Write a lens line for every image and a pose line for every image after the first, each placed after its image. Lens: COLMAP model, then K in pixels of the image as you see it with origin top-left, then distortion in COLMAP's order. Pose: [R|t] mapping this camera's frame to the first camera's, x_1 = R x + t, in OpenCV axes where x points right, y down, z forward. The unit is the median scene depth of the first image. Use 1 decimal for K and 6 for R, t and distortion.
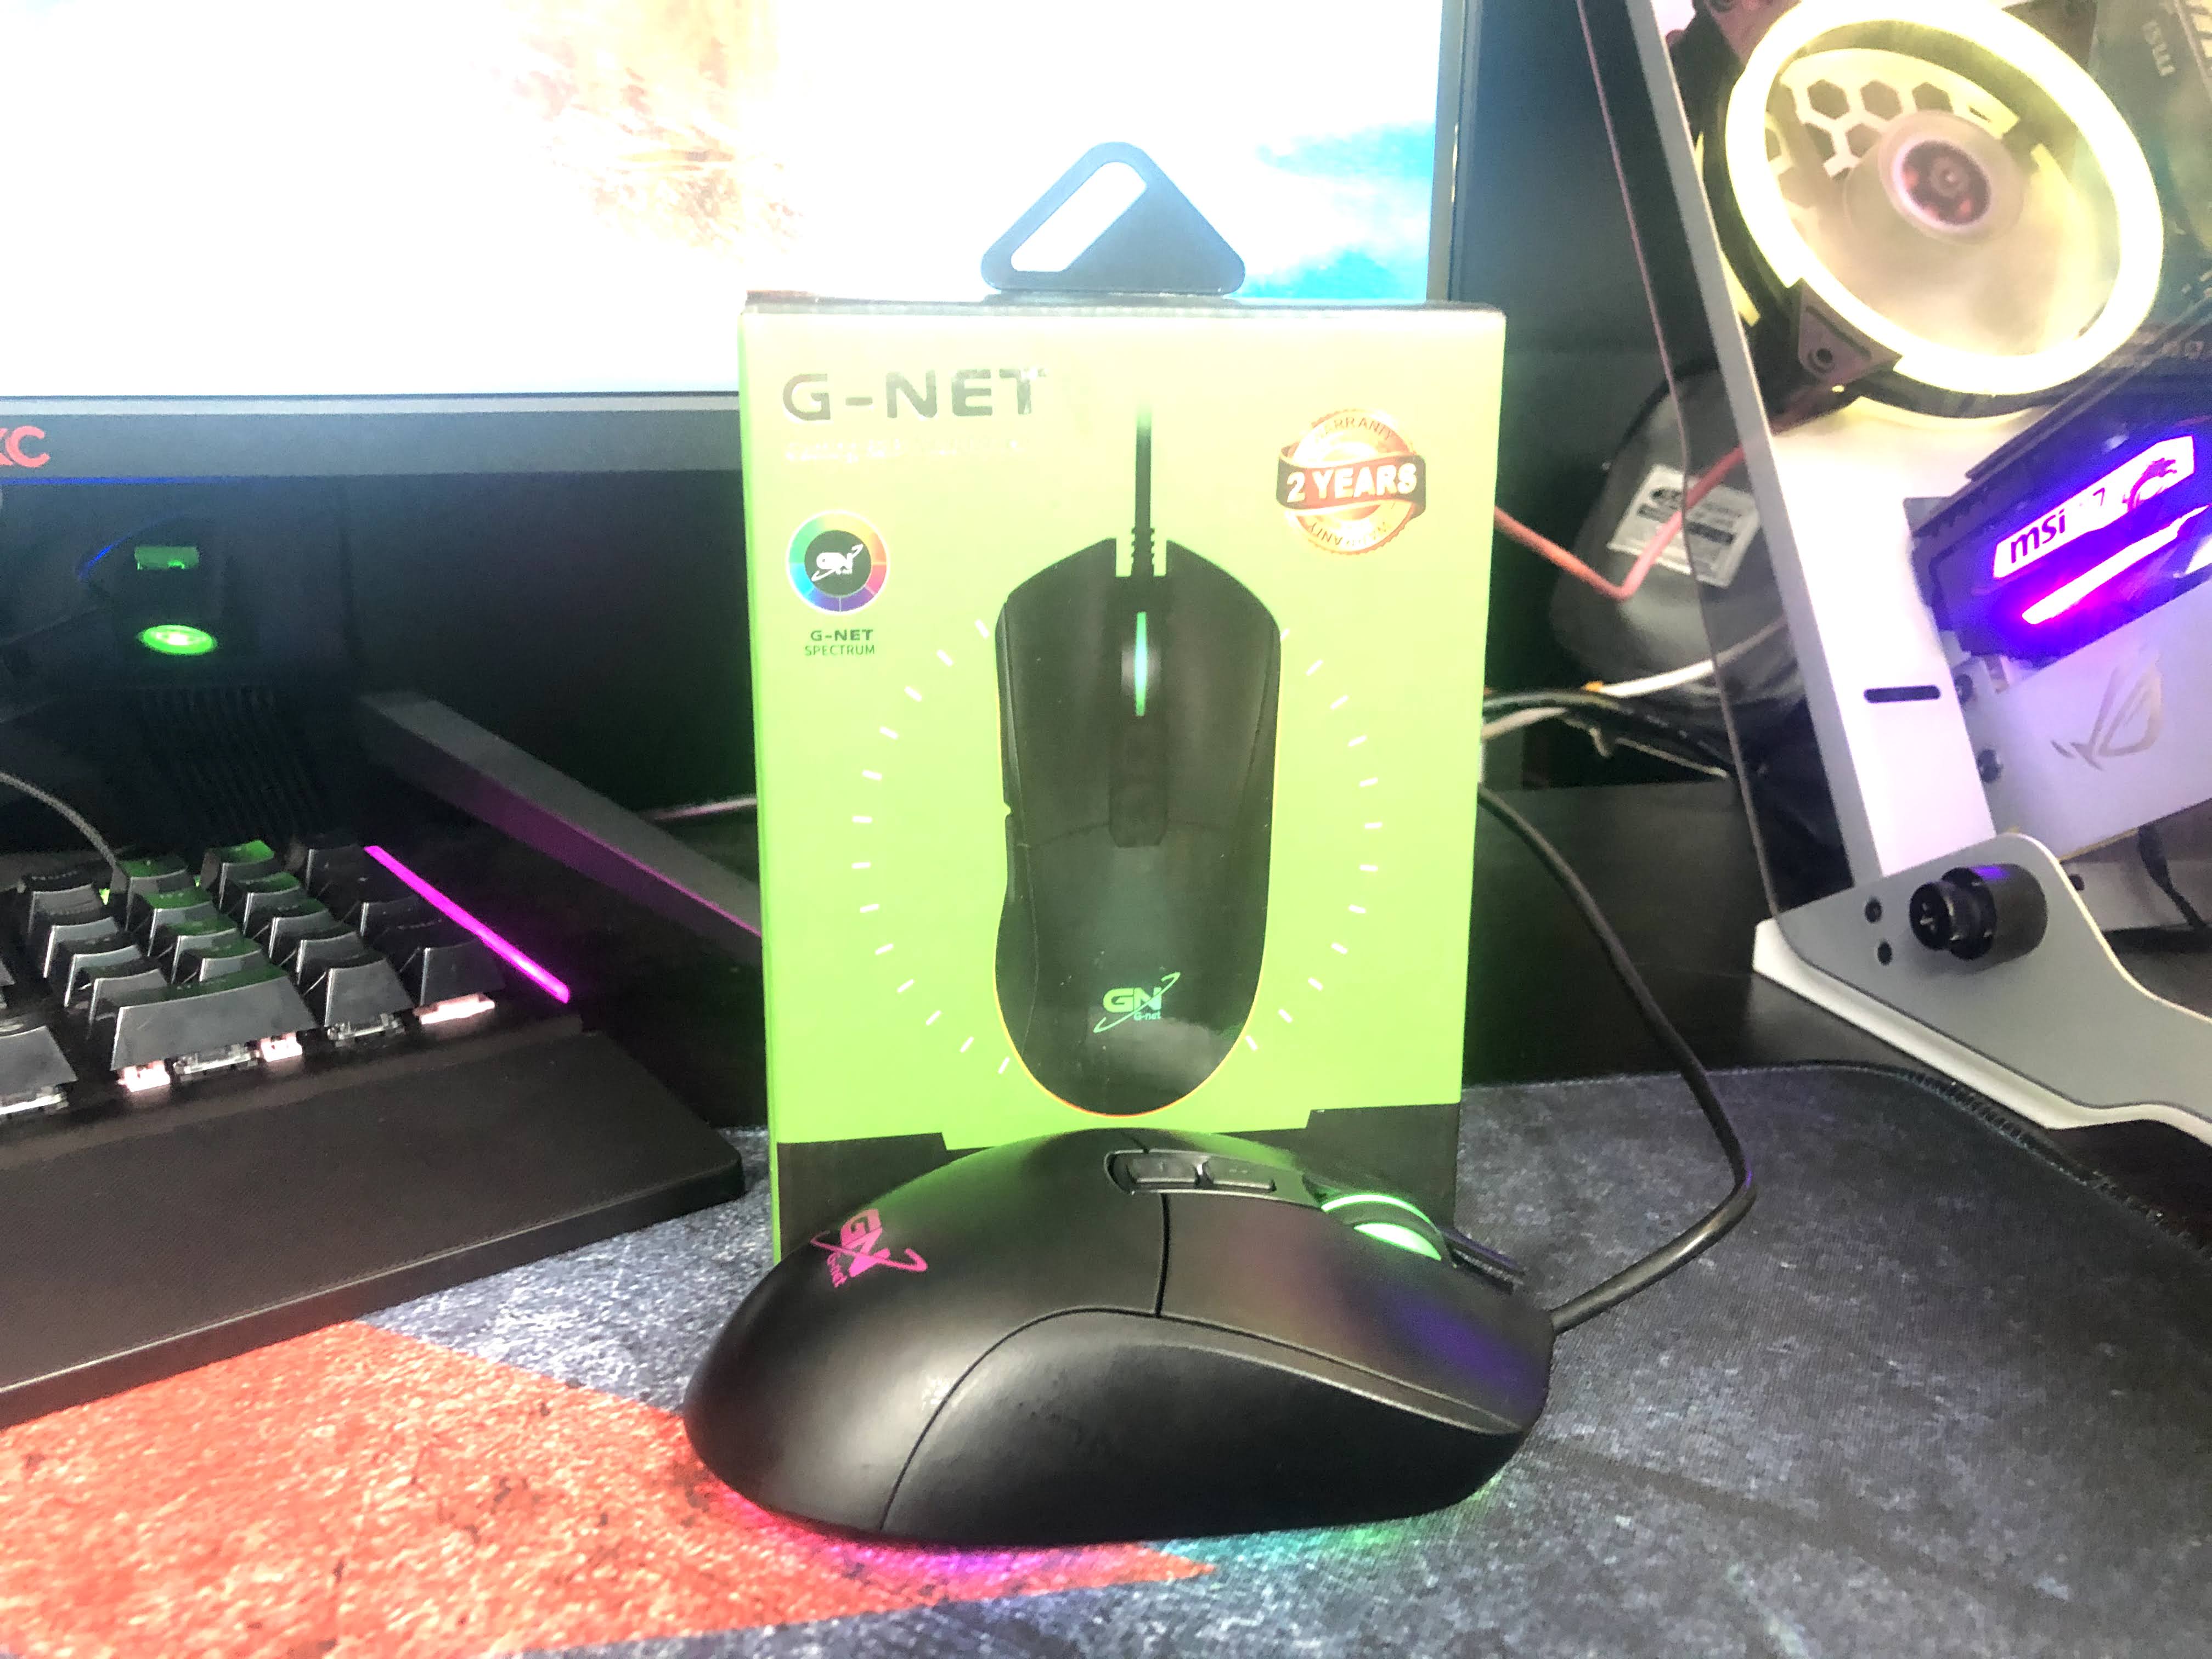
lens RADIAL K [[1784.8, 0, 1111.8], [0, 1784.8, 824.7], [0, 0, 1]] dist [-0.007823, 0.008920]
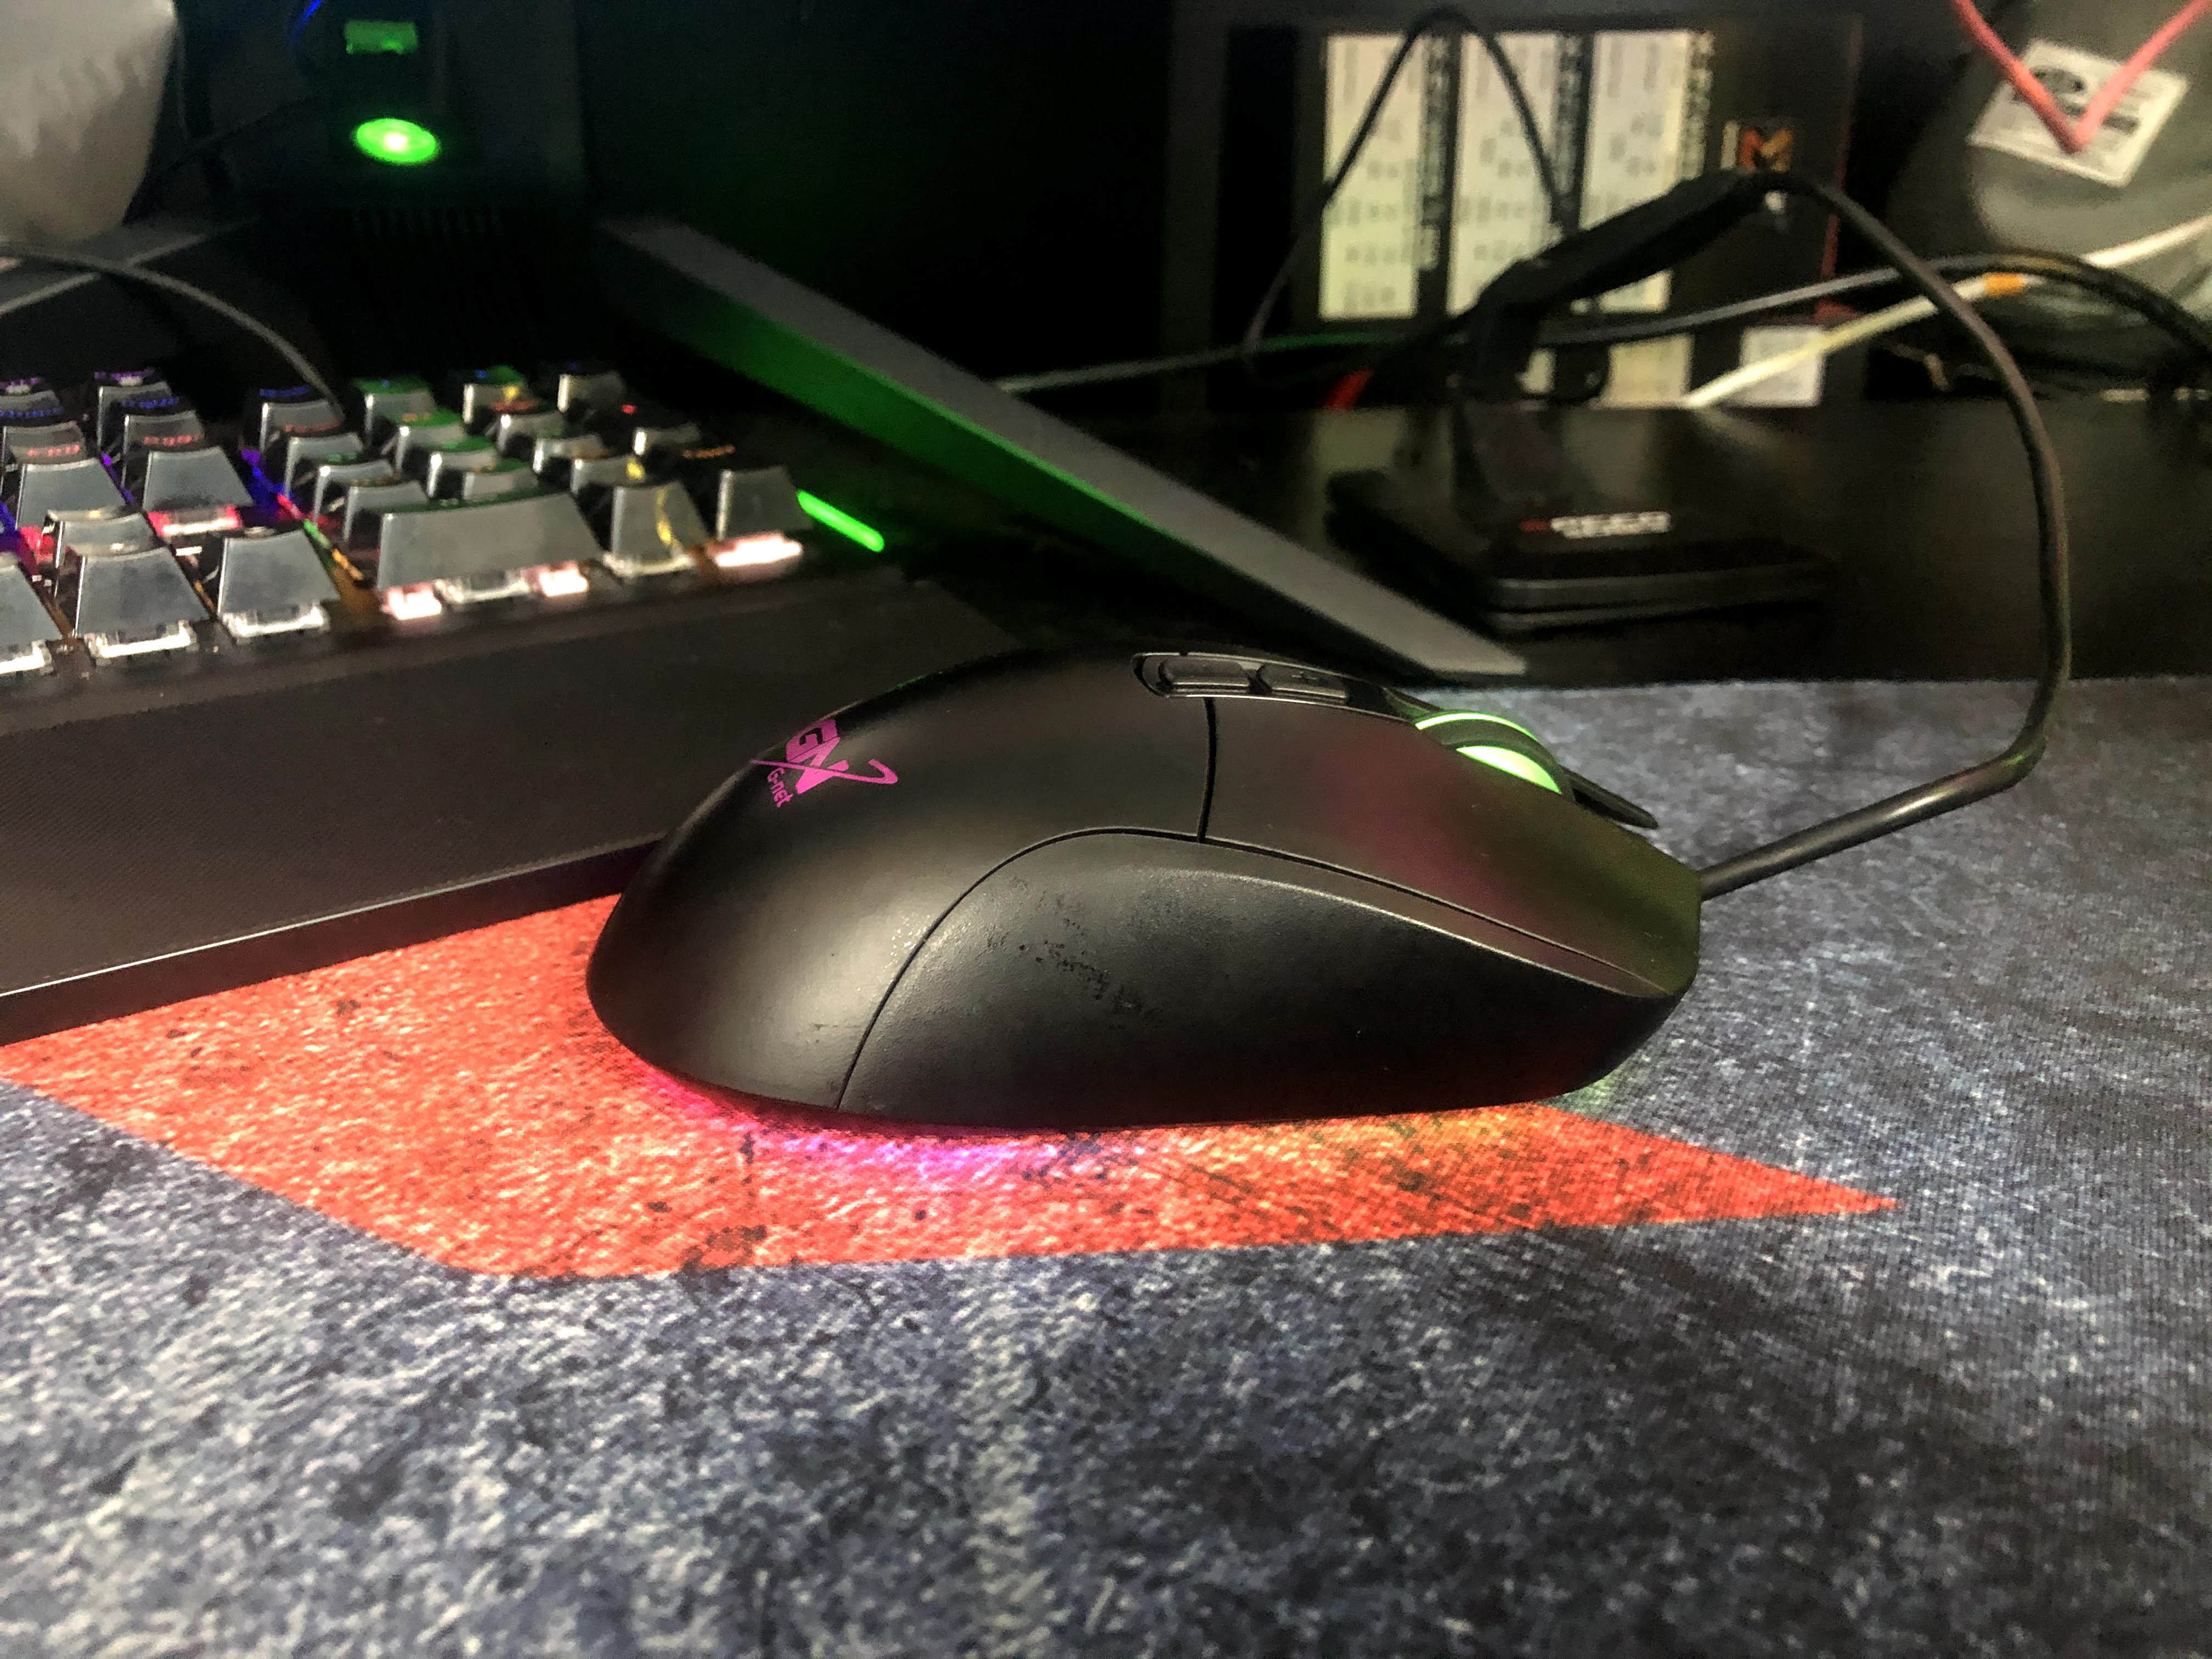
lens RADIAL K [[1784.8, 0, 1106.2], [0, 1784.8, 835.7], [0, 0, 1]] dist [-0.007823, 0.008920]
pose [[0.996612, 0.035658, -0.074111, -0.227182], [-0.022838, 0.985669, 0.167137, 0.152101], [0.079009, -0.164878, 0.983144, 0.273357]]
